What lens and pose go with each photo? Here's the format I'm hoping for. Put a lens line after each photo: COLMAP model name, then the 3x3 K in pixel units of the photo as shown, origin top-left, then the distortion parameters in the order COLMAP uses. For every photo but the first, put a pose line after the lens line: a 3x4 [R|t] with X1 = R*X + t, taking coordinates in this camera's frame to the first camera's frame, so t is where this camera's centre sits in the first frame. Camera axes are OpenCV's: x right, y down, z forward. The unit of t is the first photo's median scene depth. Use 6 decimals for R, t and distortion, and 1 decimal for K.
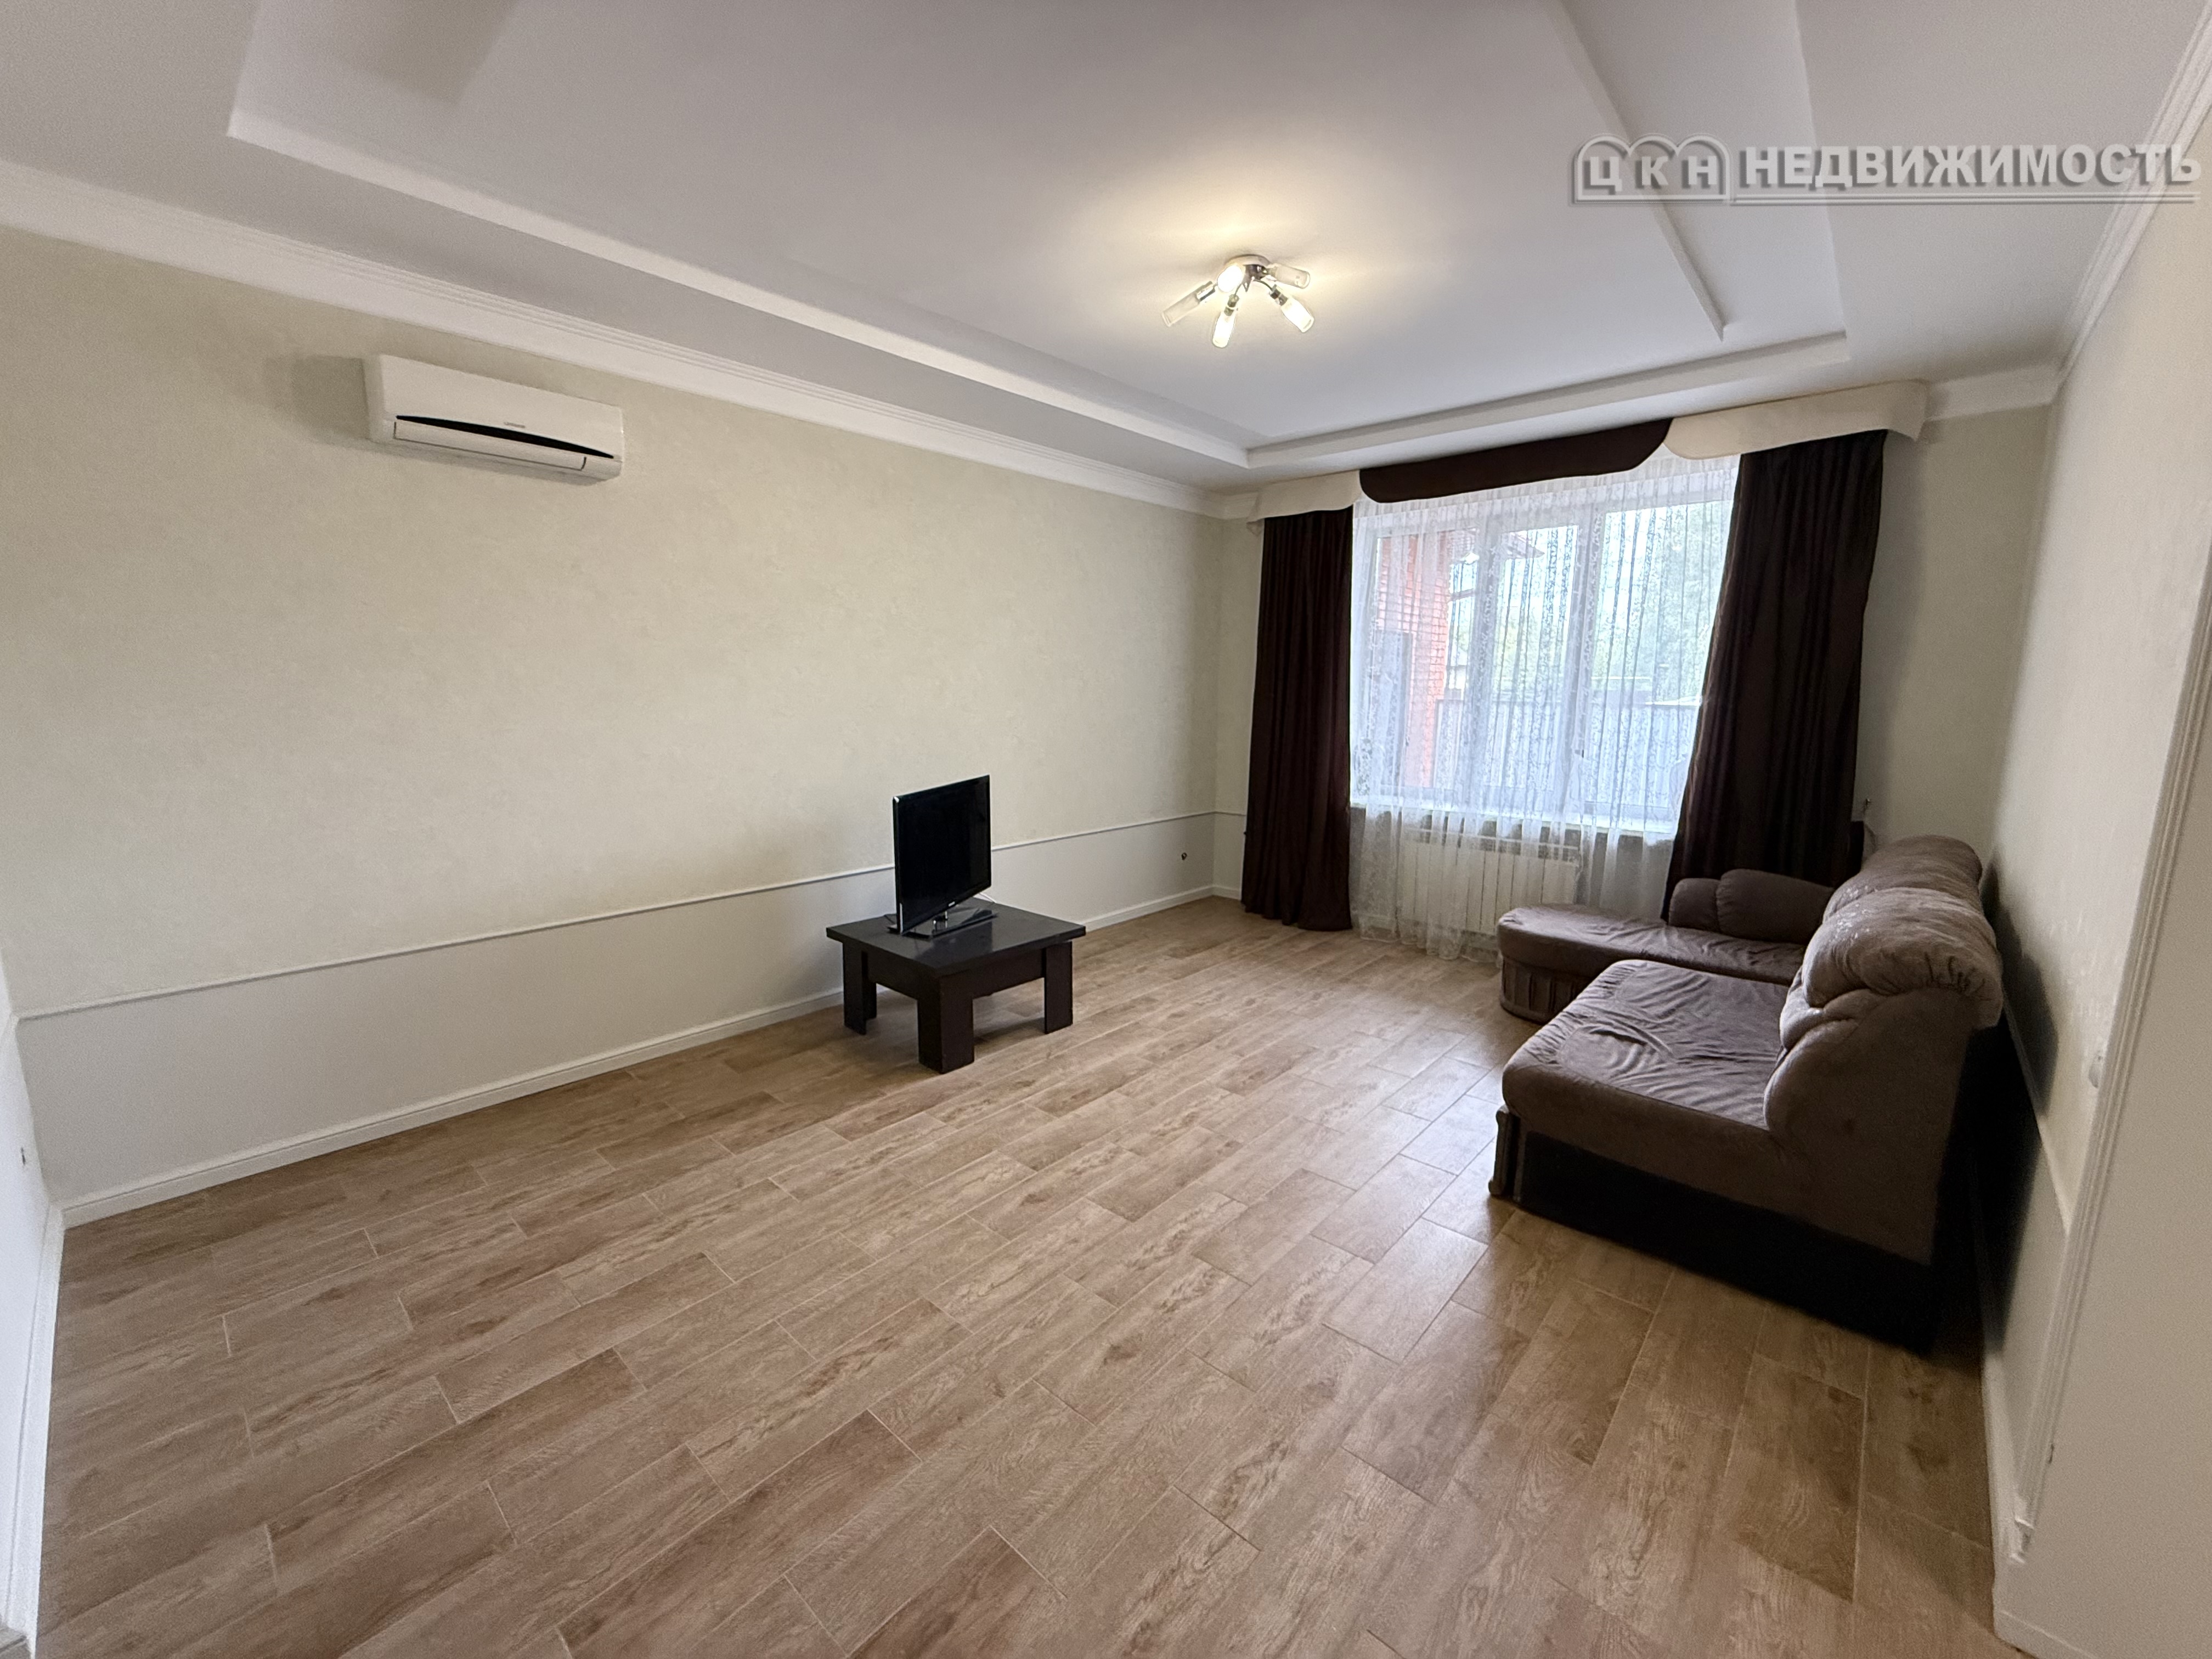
lens RADIAL K [[887.6, 0, 1106.1], [0, 887.6, 830.8], [0, 0, 1]] dist [-0.004489, 0.001009]
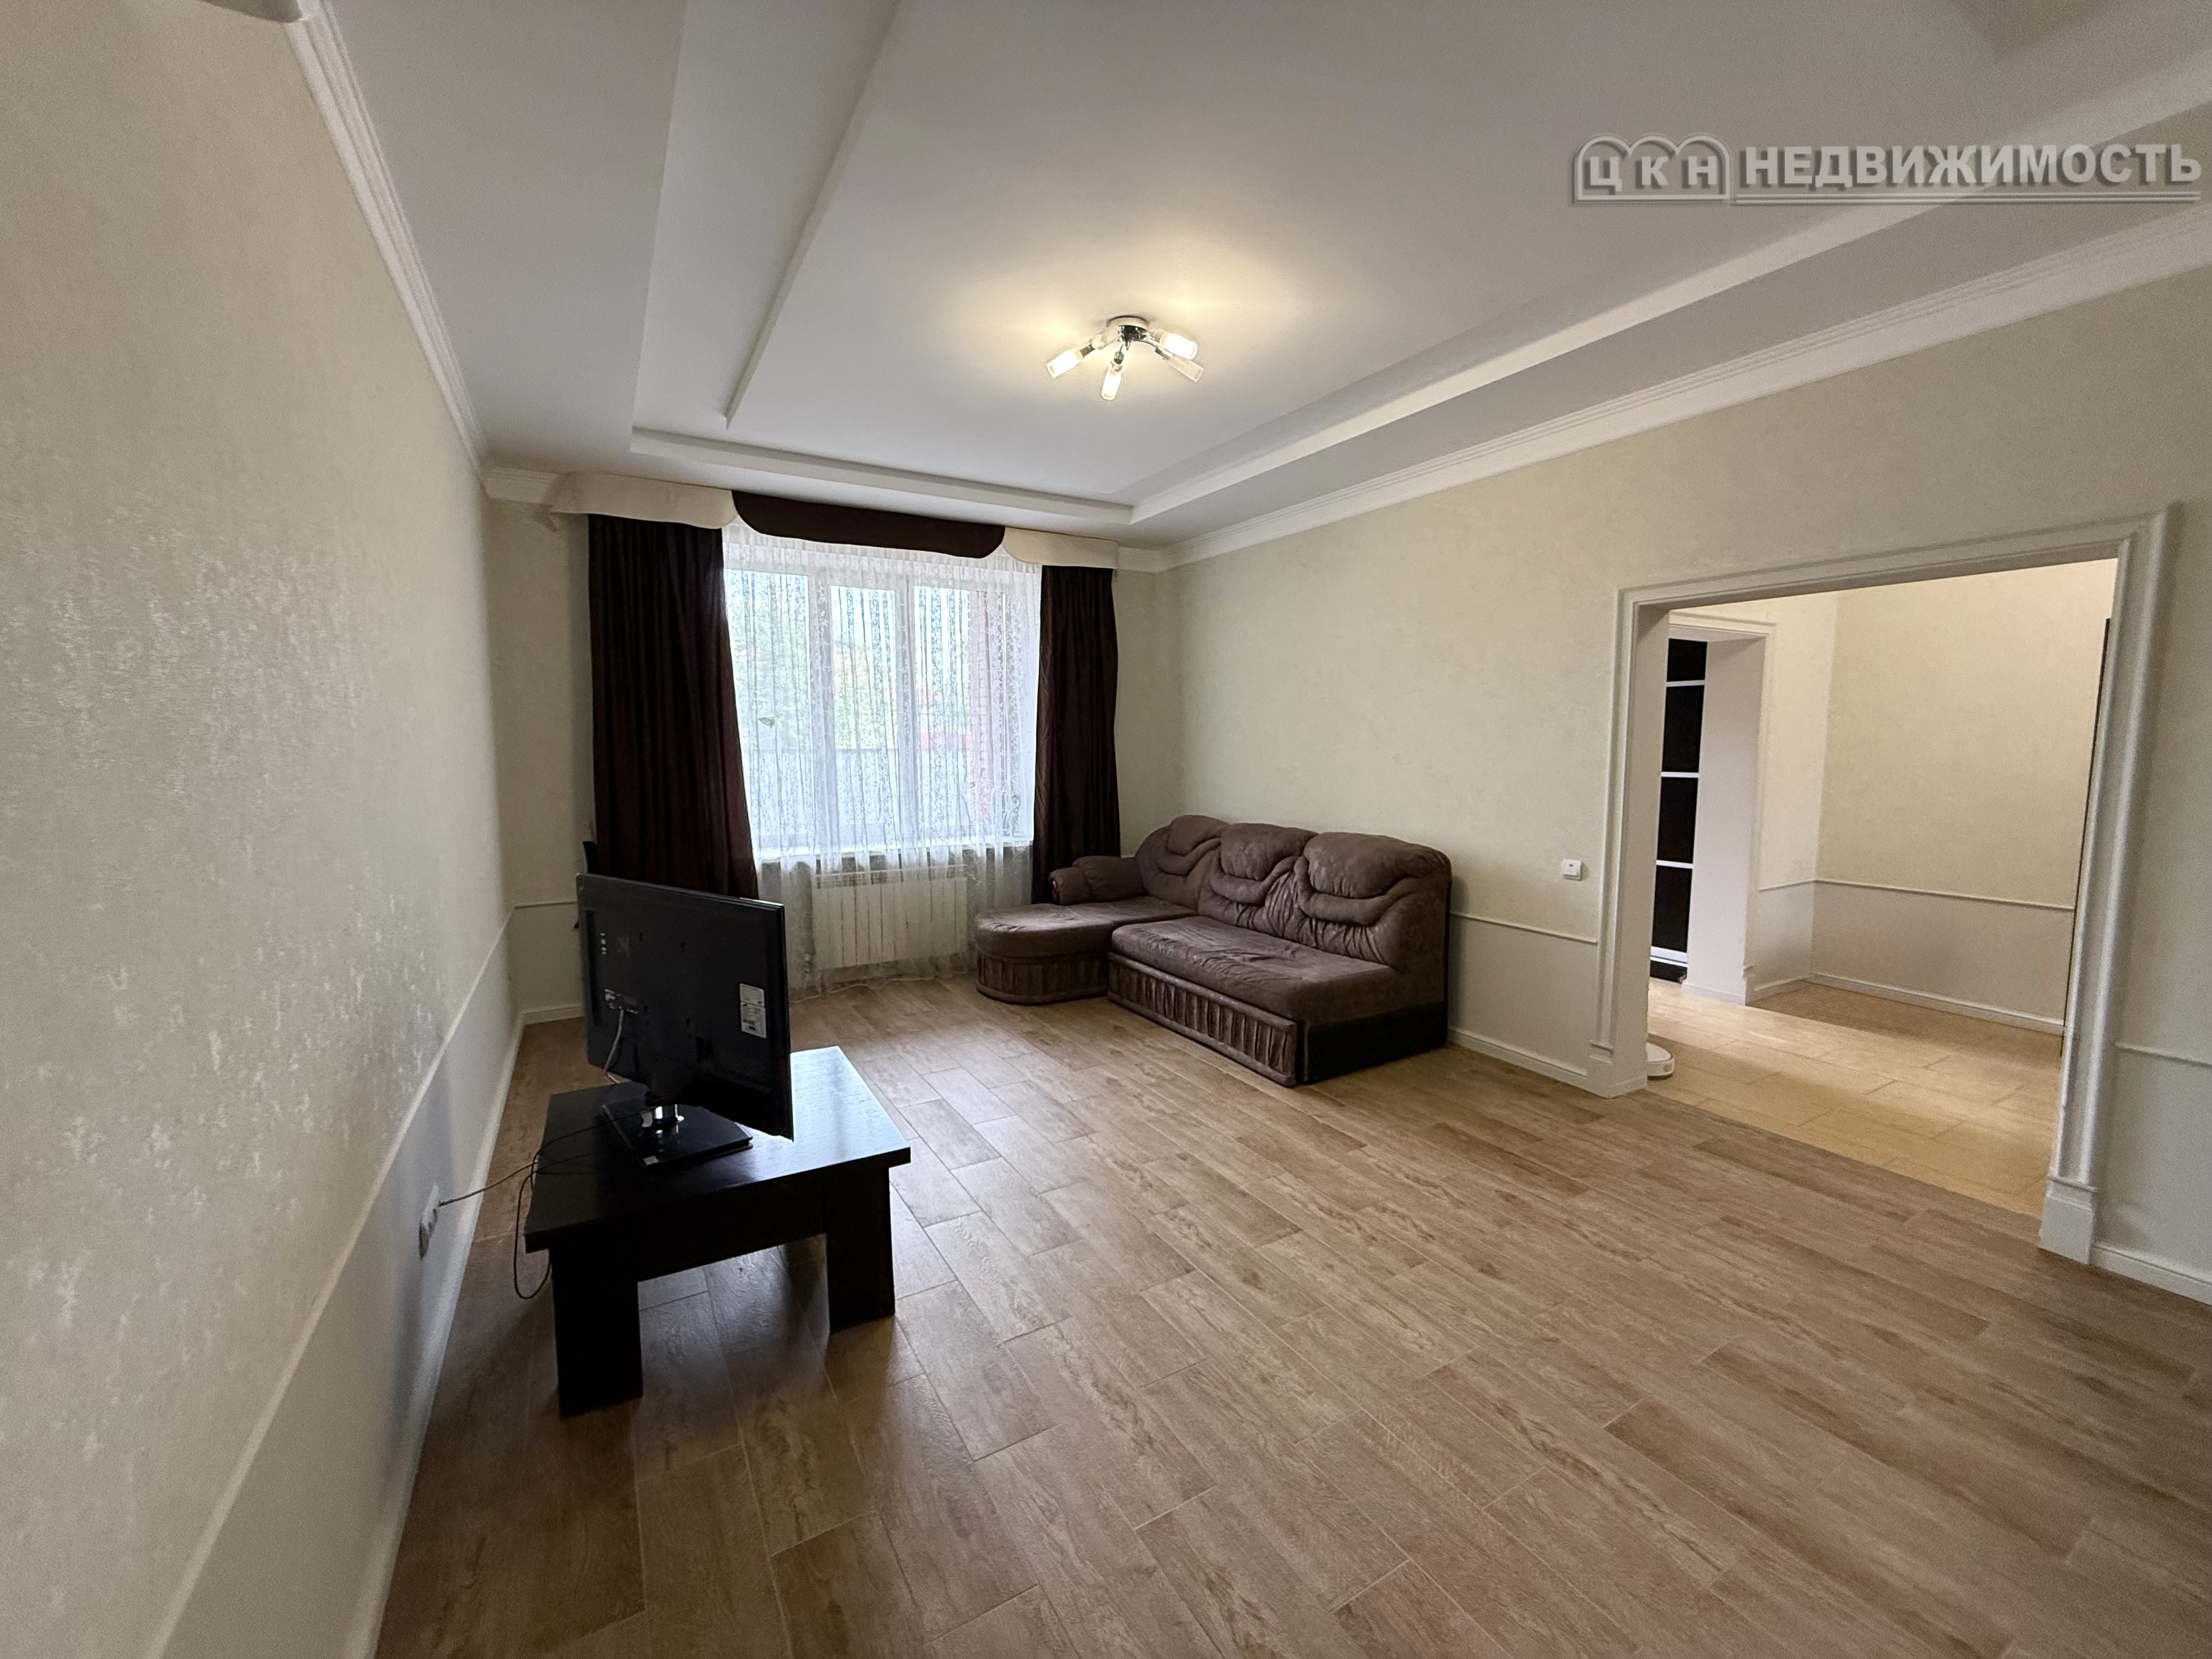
lens RADIAL K [[887.6, 0, 1086.8], [0, 887.6, 824.4], [0, 0, 1]] dist [-0.004489, 0.001009]
pose [[0.299572, -0.093463, 0.949485, -0.737549], [0.155494, 0.986667, 0.048063, -0.088476], [-0.941317, 0.133240, 0.310111, 0.635539]]
